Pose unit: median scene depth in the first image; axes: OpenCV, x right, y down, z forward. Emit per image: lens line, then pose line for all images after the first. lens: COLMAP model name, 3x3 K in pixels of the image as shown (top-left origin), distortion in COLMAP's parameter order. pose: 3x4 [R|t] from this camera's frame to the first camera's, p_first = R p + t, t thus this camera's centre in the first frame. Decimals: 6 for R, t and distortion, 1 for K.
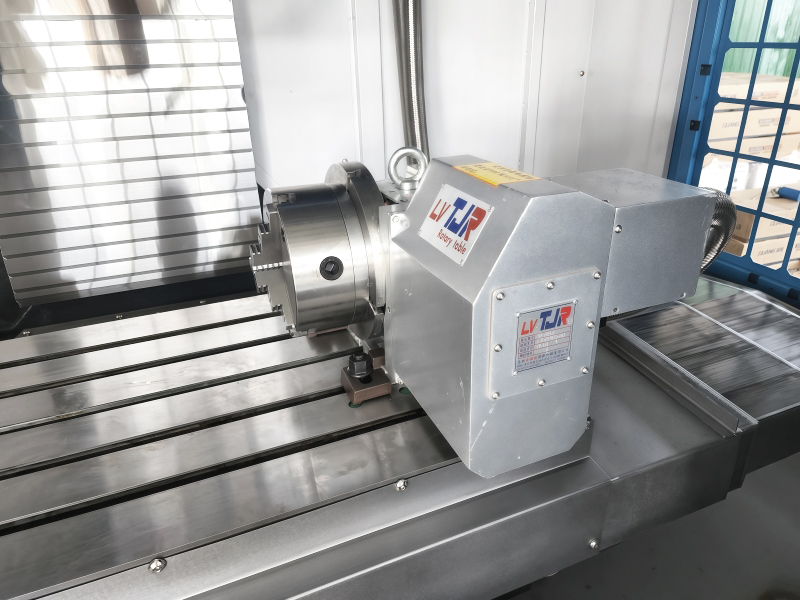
lens RADIAL K [[525.6, 0, 400.0], [0, 525.6, 300.0], [0, 0, 1]] dist [0.030793, -0.039030]
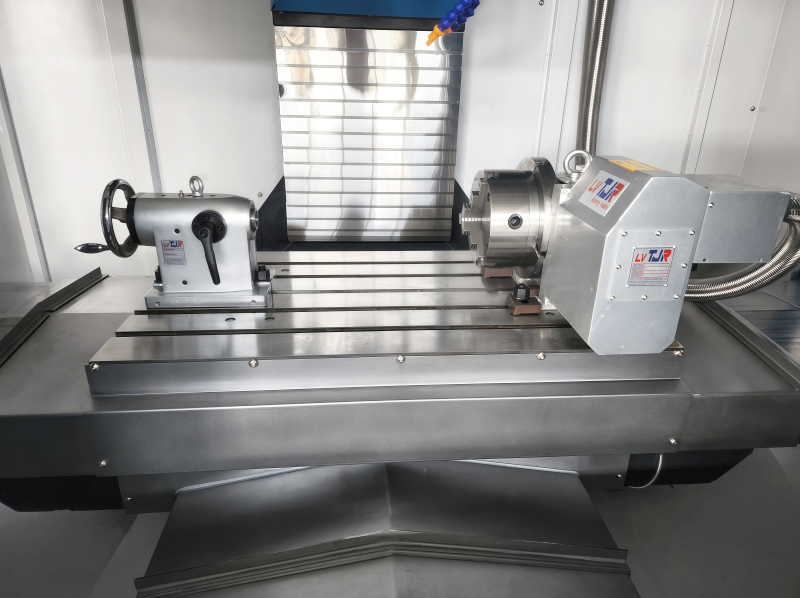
lens RADIAL K [[533.8, 0, 400.0], [0, 533.8, 299.0], [0, 0, 1]] dist [0.033116, -0.000897]
pose [[0.955042, 0.157532, -0.251154, -0.028493], [-0.167212, 0.985765, -0.017539, 0.302772], [0.244816, 0.058746, 0.967788, -0.727782]]
